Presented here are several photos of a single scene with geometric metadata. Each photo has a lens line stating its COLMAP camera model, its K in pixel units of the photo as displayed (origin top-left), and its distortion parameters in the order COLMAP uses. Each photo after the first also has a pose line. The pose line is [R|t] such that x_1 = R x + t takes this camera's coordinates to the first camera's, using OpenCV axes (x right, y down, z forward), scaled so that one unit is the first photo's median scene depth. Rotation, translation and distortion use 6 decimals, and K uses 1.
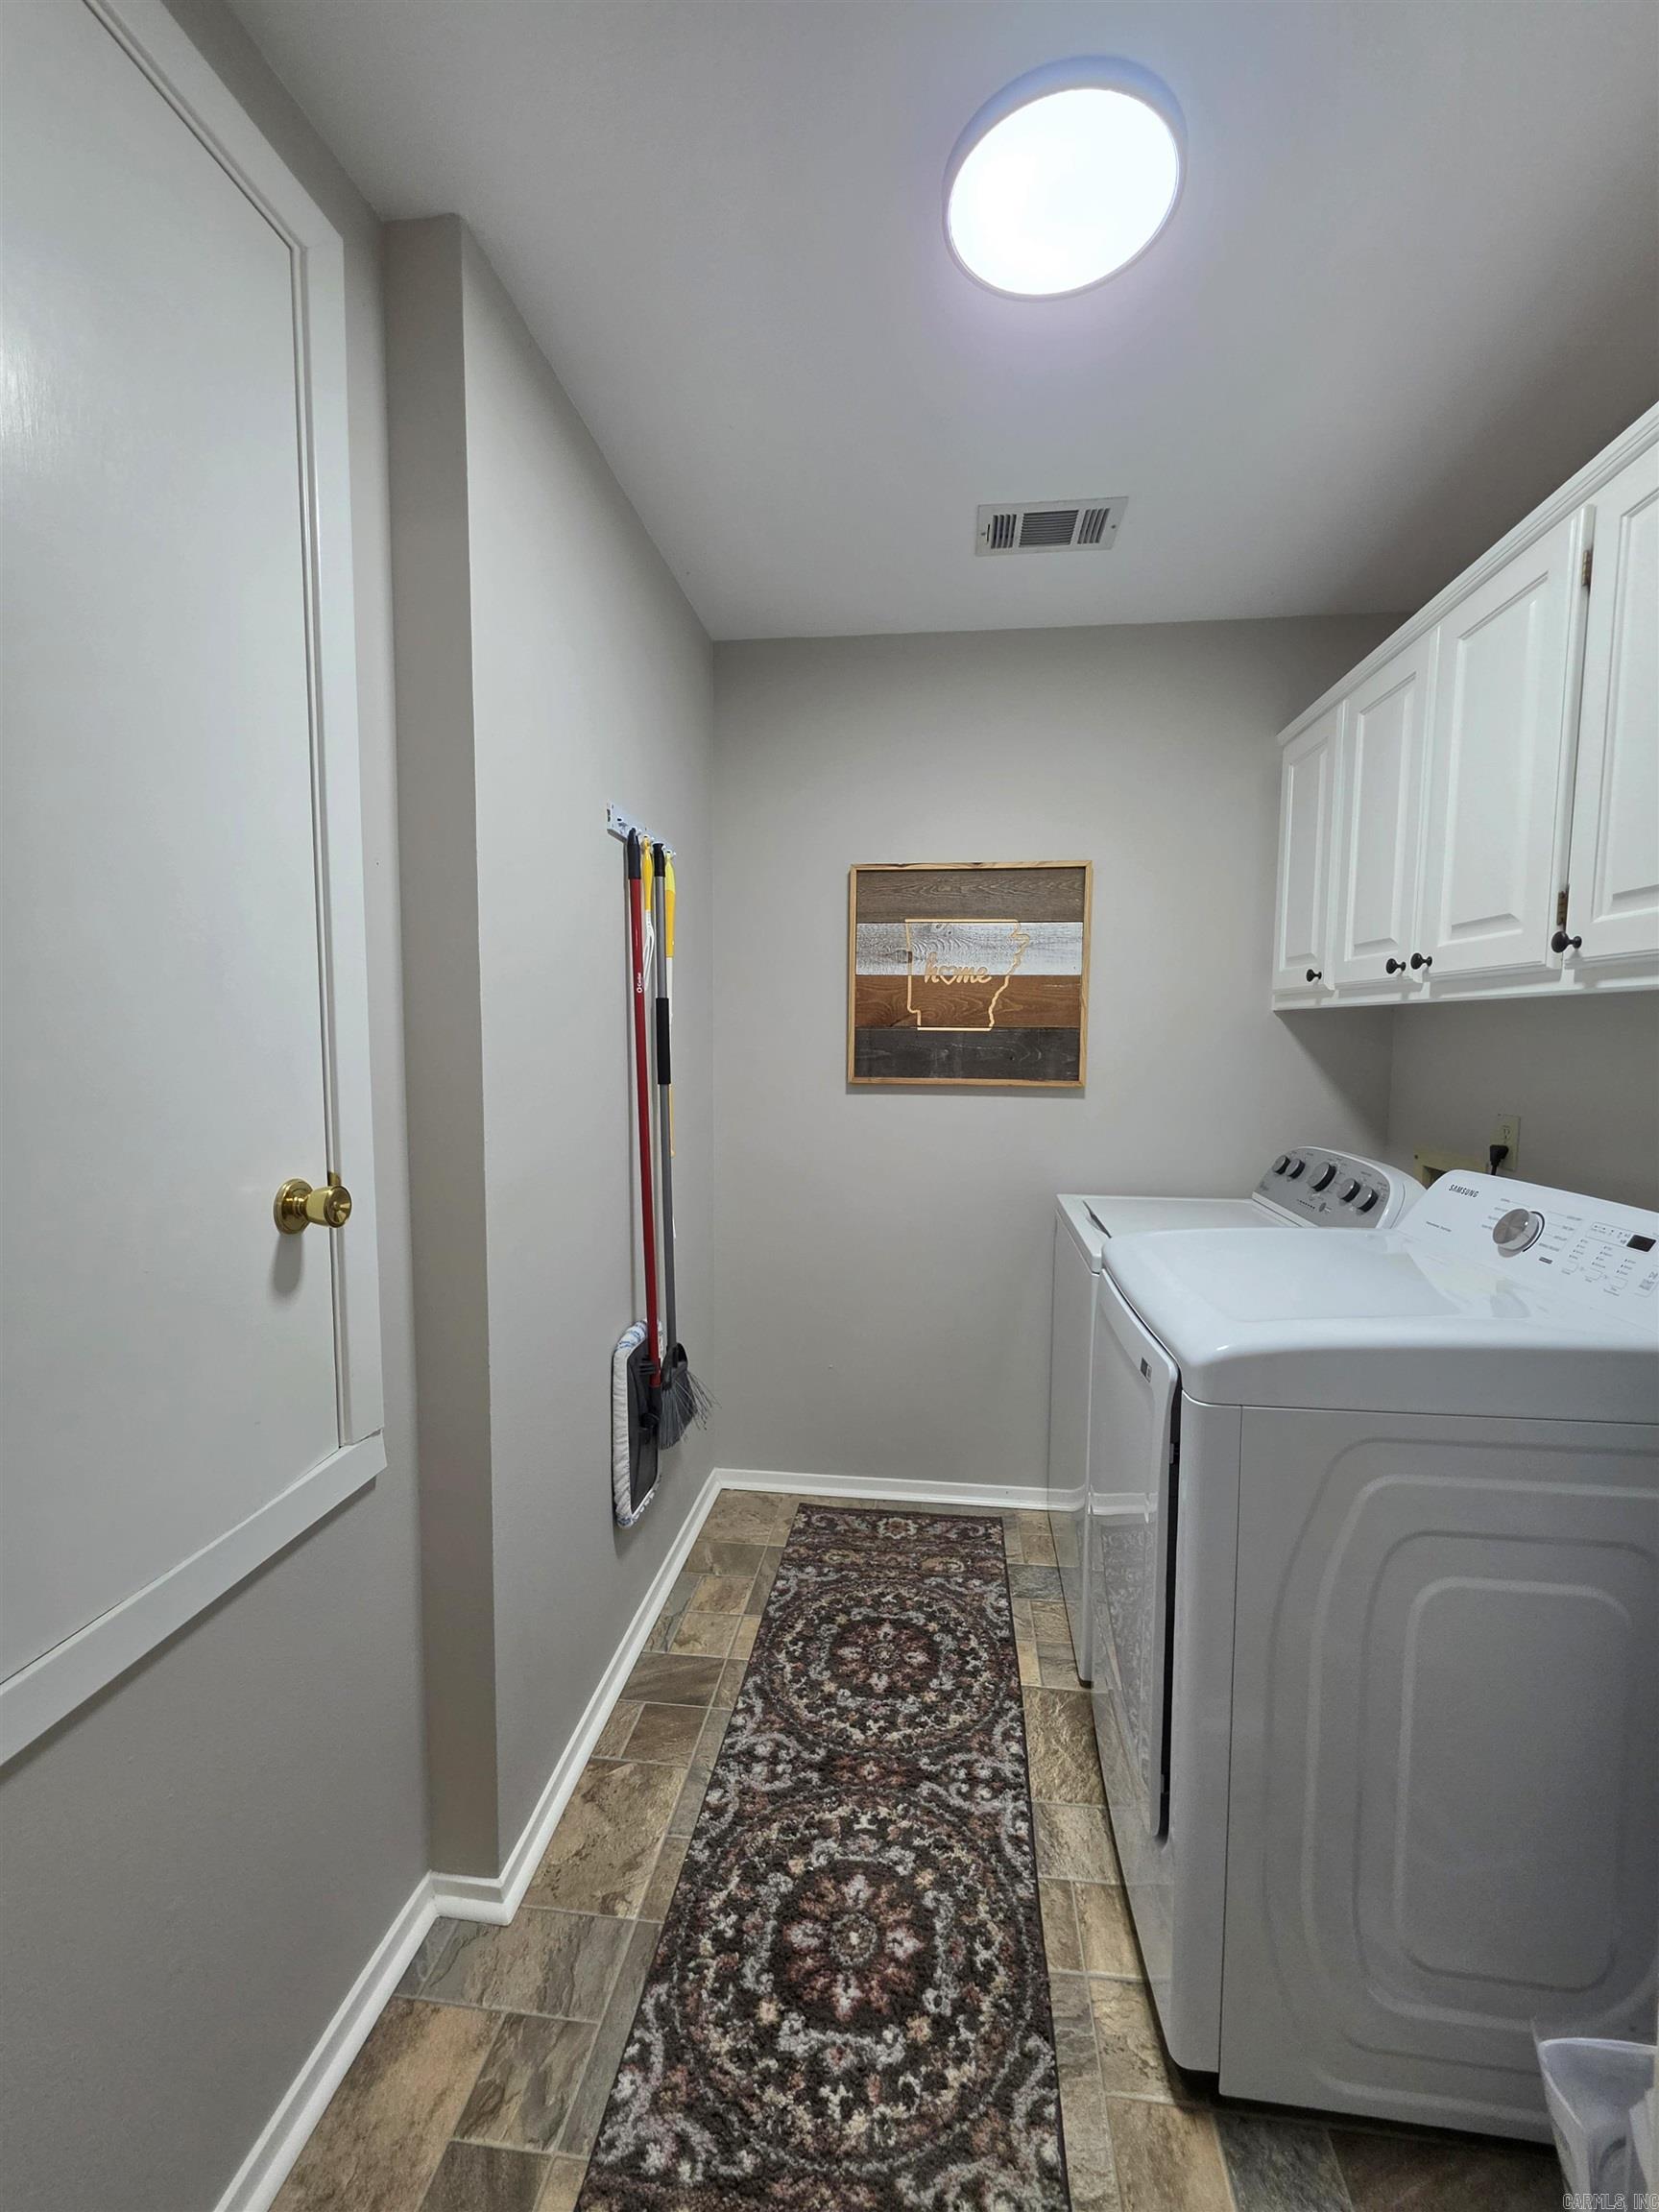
lens RADIAL K [[889.9, 0, 833.2], [0, 889.9, 1102.8], [0, 0, 1]] dist [-0.000493, -0.000097]
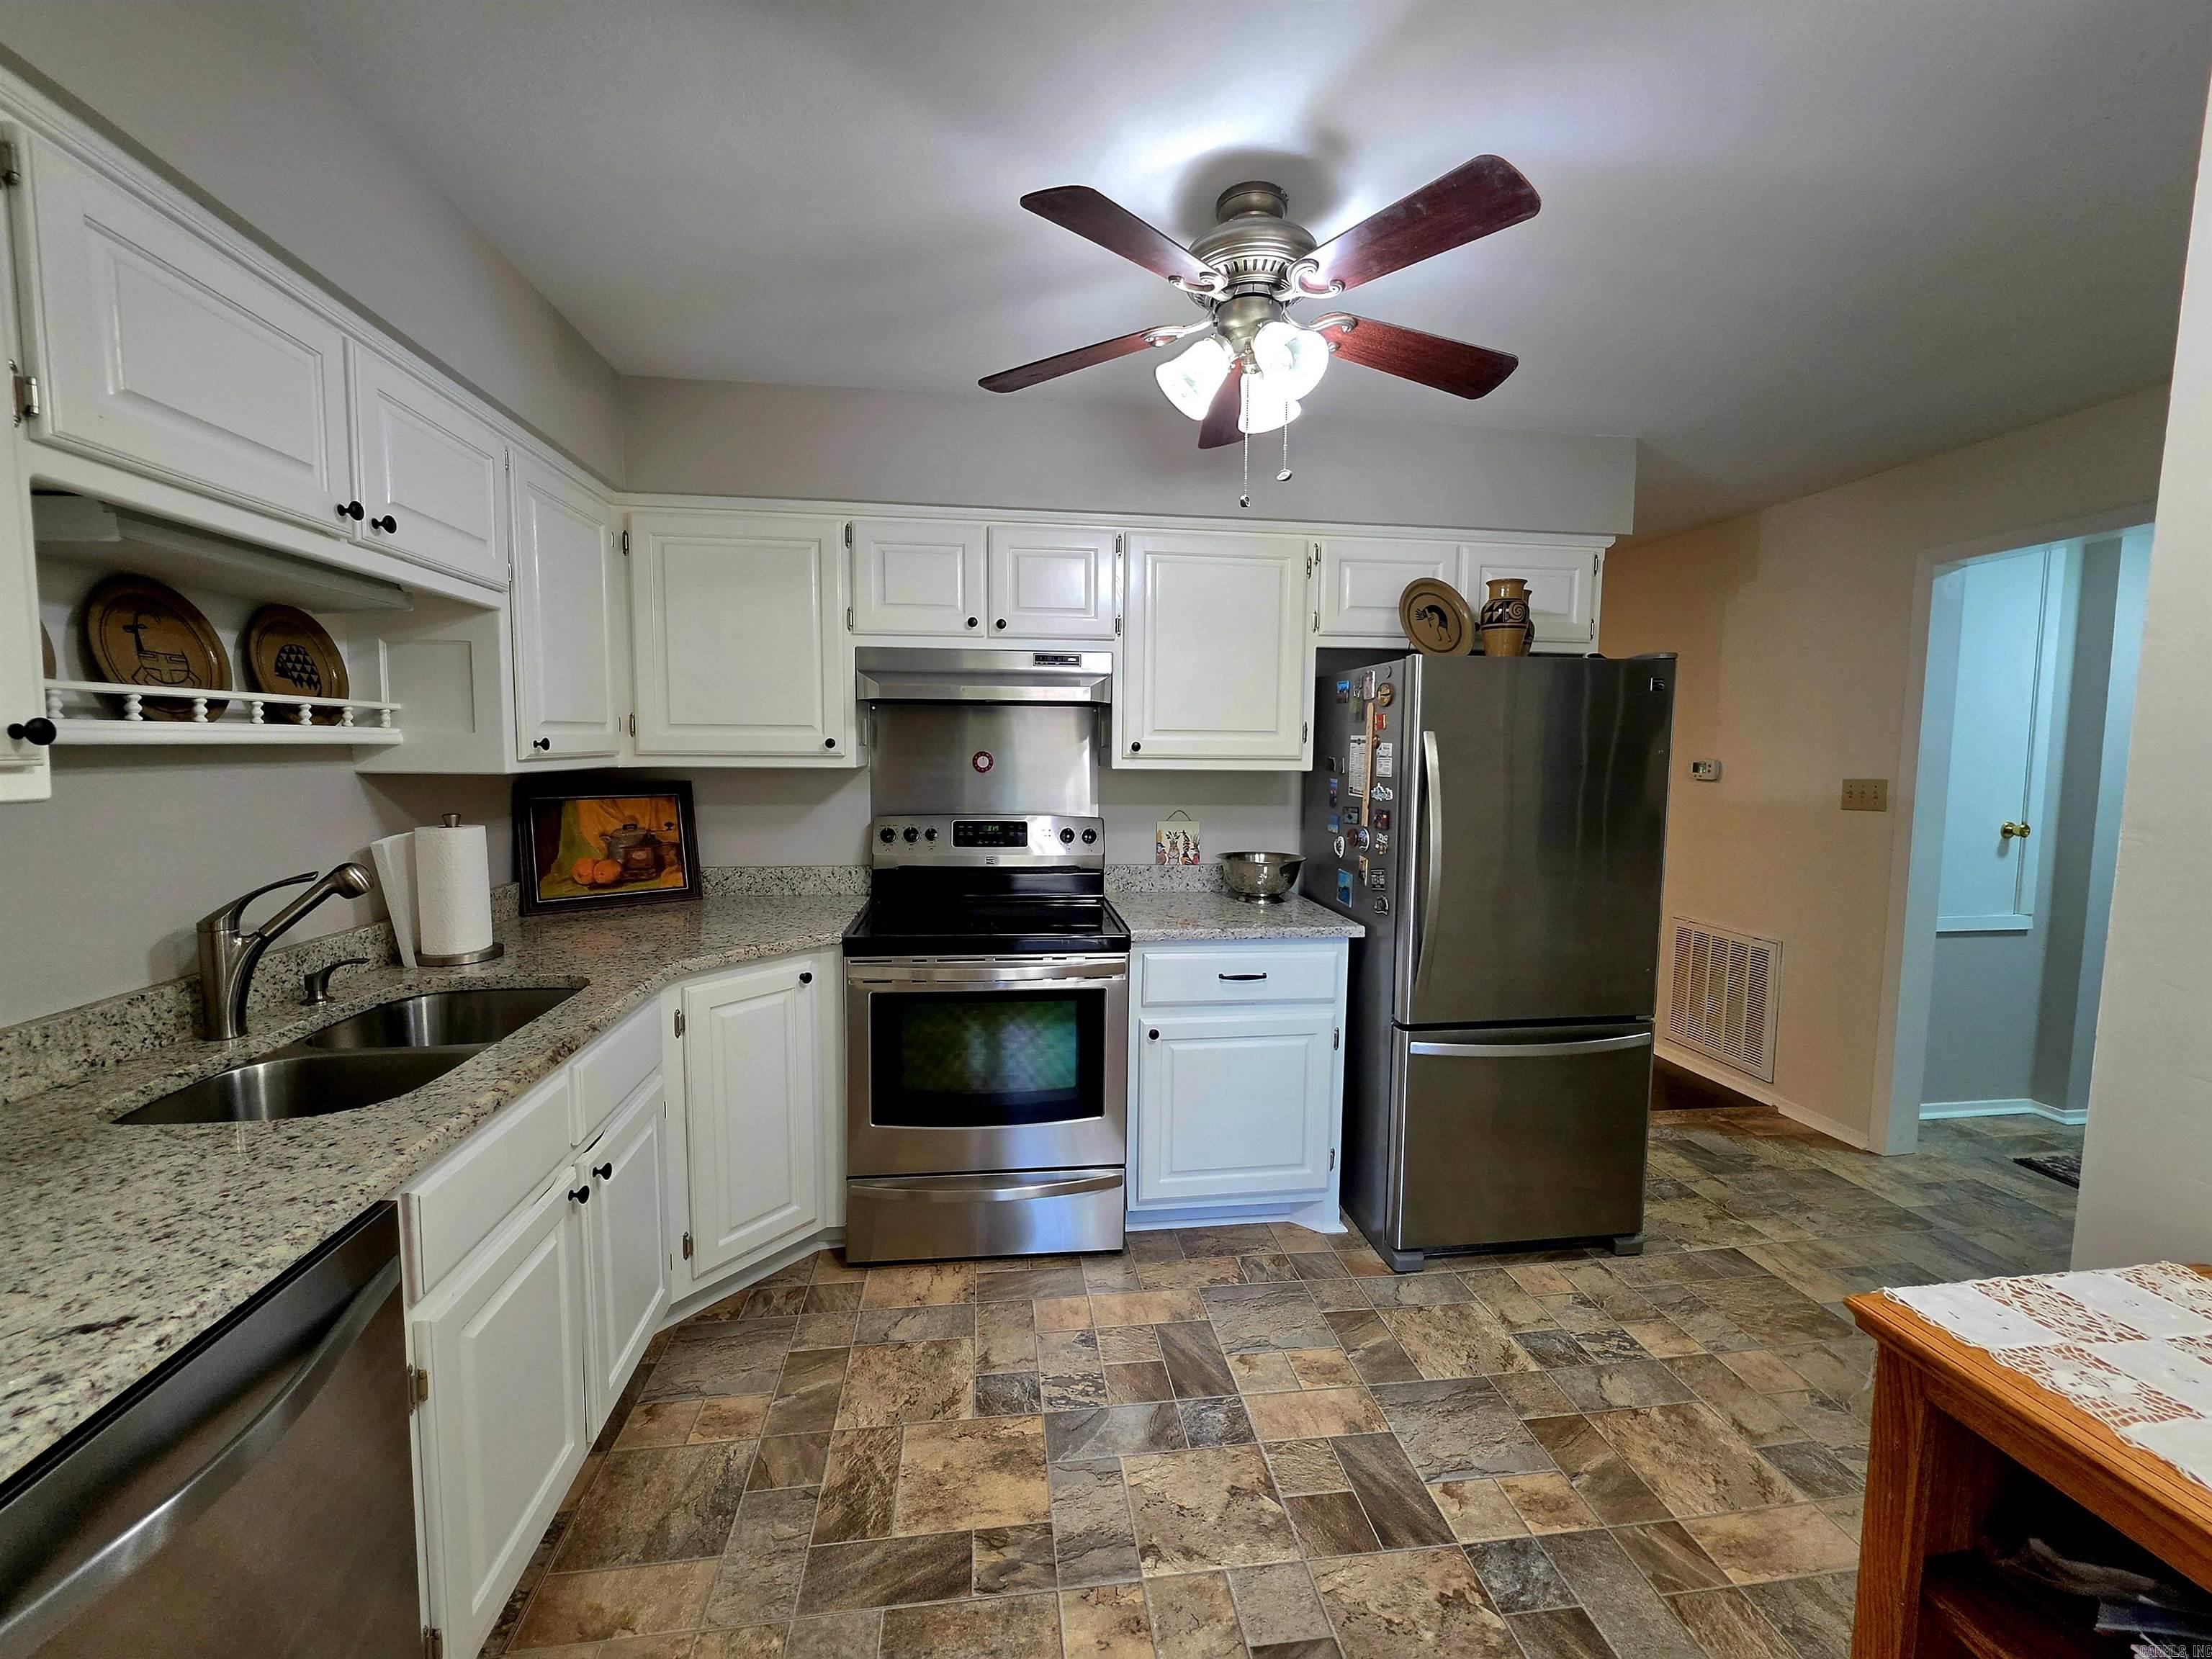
lens RADIAL K [[889.9, 0, 1104.1], [0, 889.9, 826.3], [0, 0, 1]] dist [-0.000493, -0.000097]
pose [[0.255314, 0.075106, -0.963937, 1.699823], [-0.085712, 0.994811, 0.054810, 0.206925], [0.963051, 0.068627, 0.260427, -3.061342]]
